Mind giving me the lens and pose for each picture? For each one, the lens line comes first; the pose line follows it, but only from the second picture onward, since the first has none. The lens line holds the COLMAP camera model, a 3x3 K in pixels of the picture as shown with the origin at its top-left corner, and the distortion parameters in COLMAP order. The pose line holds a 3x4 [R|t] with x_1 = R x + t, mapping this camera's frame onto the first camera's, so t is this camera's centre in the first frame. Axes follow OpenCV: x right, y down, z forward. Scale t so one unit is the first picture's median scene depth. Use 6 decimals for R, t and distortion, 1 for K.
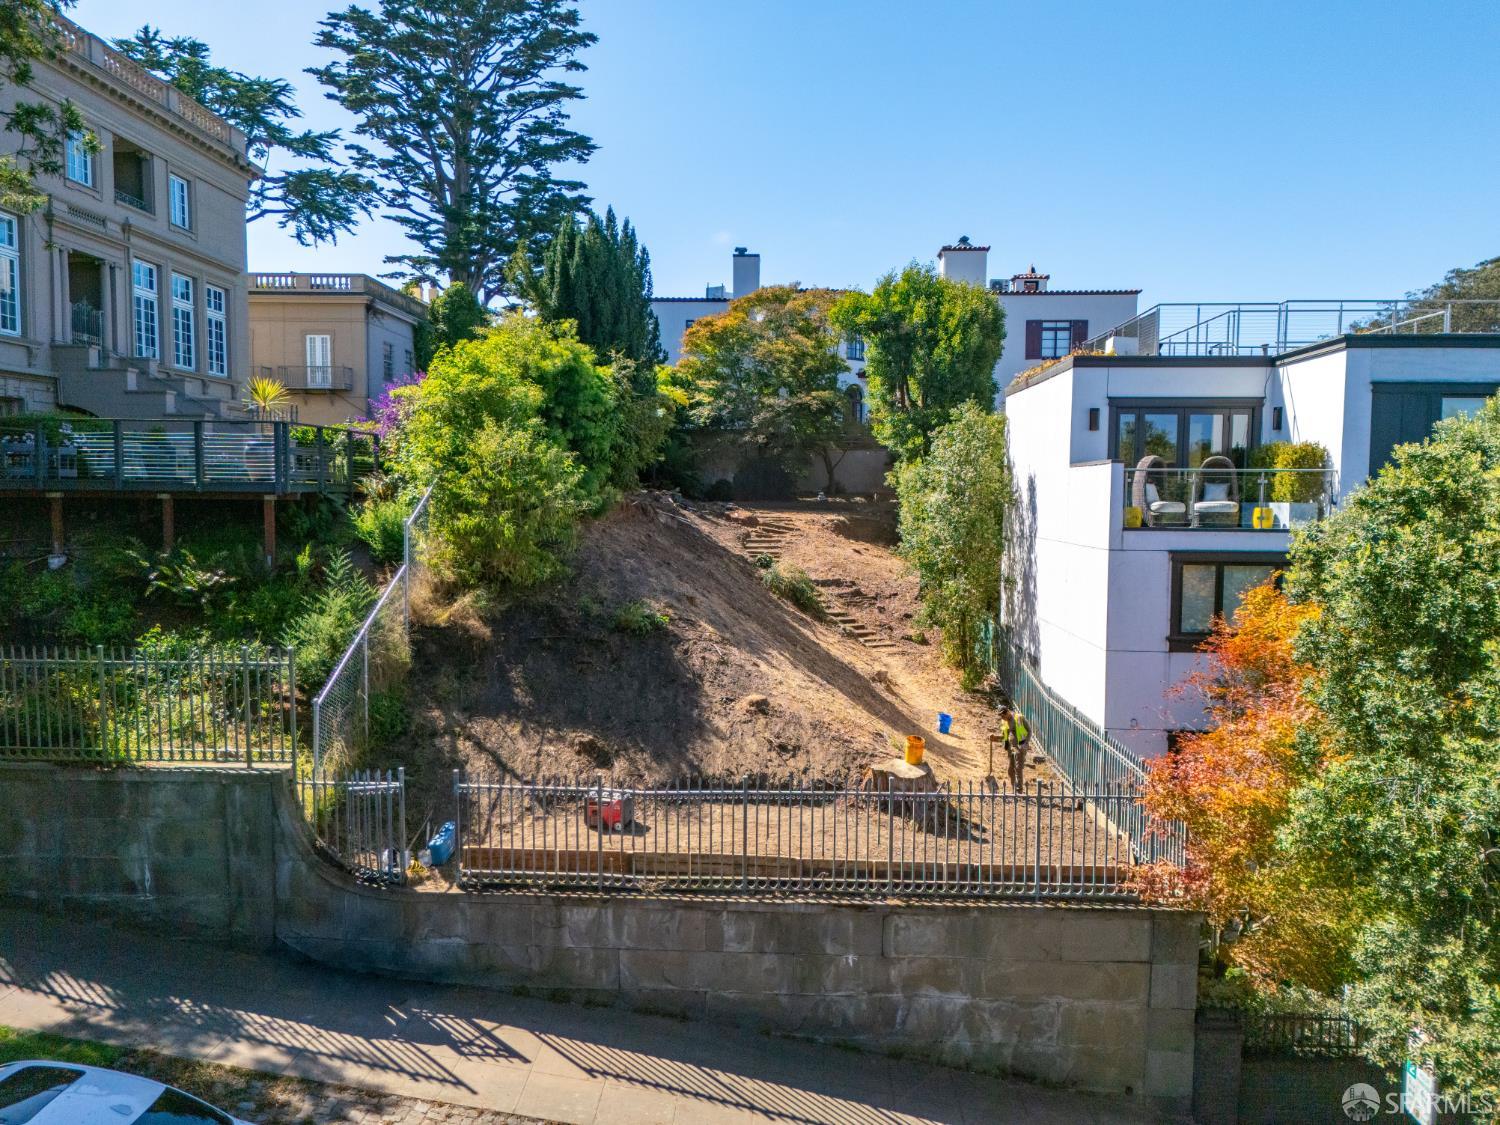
lens RADIAL K [[1084.9, 0, 750.0], [0, 1084.9, 562.5], [0, 0, 1]] dist [0.082357, -0.085666]
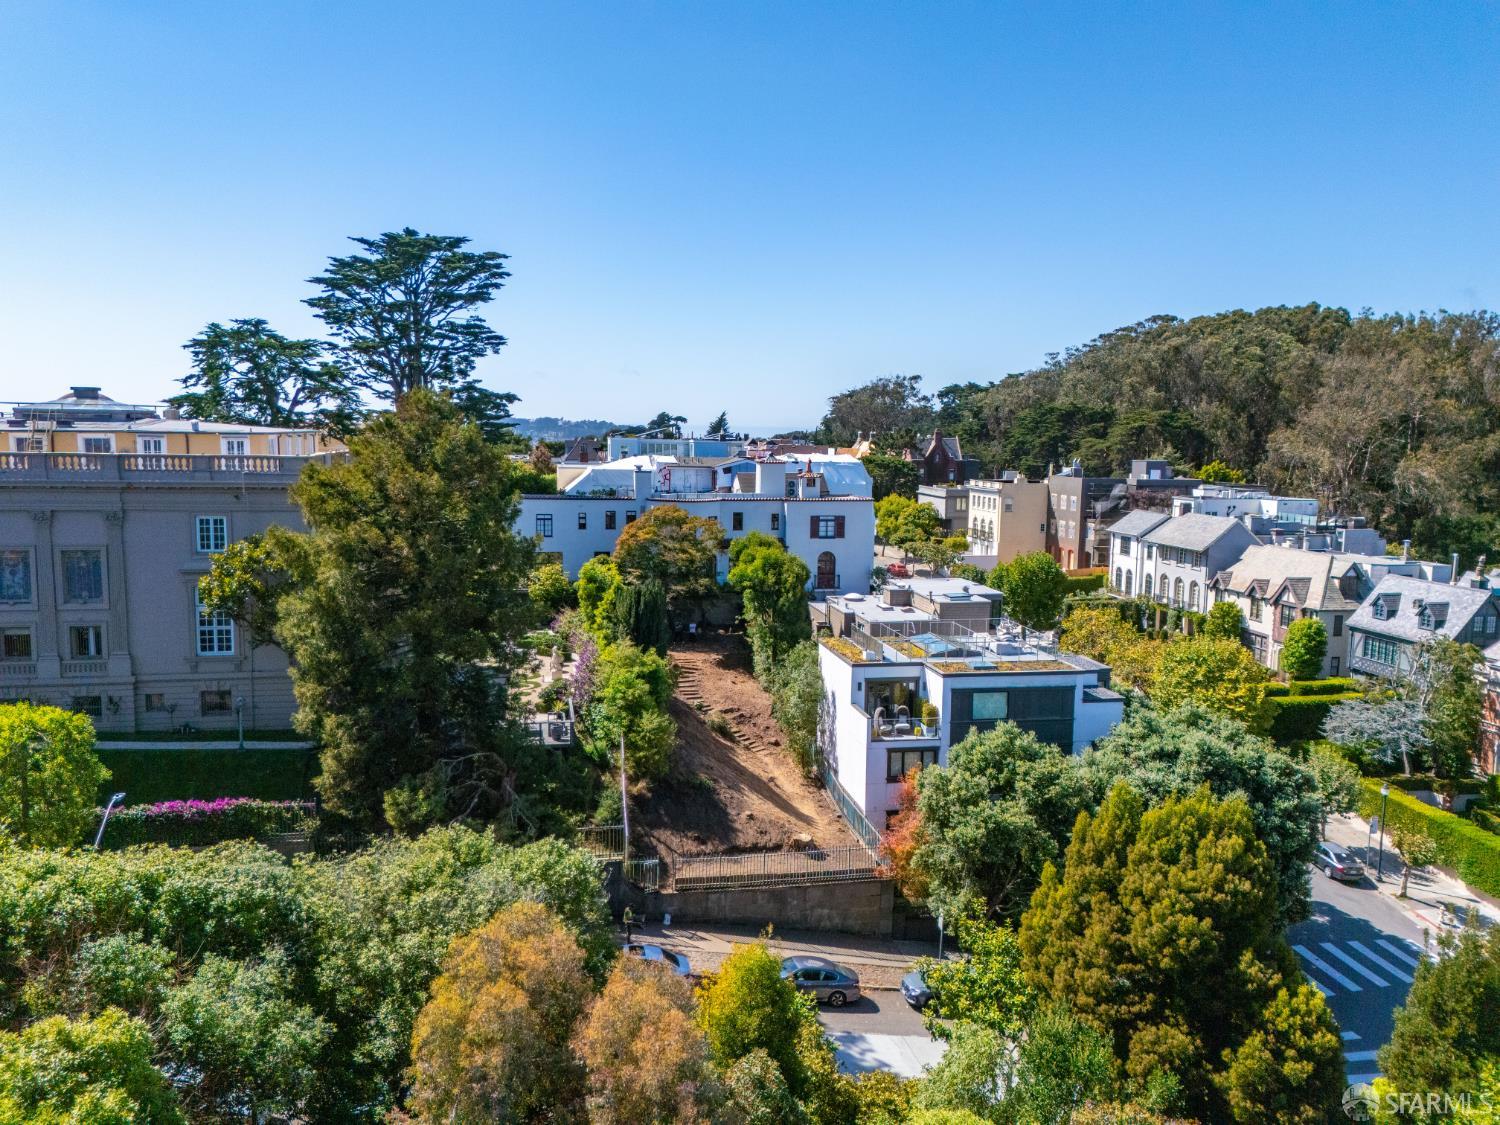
lens RADIAL K [[1045.4, 0, 750.0], [0, 1045.4, 562.5], [0, 0, 1]] dist [0.130262, -0.350392]
pose [[0.974503, -0.019983, 0.223483, -0.562566], [0.009575, 0.998823, 0.047559, -0.625657], [-0.224170, -0.044206, 0.973547, -1.553636]]
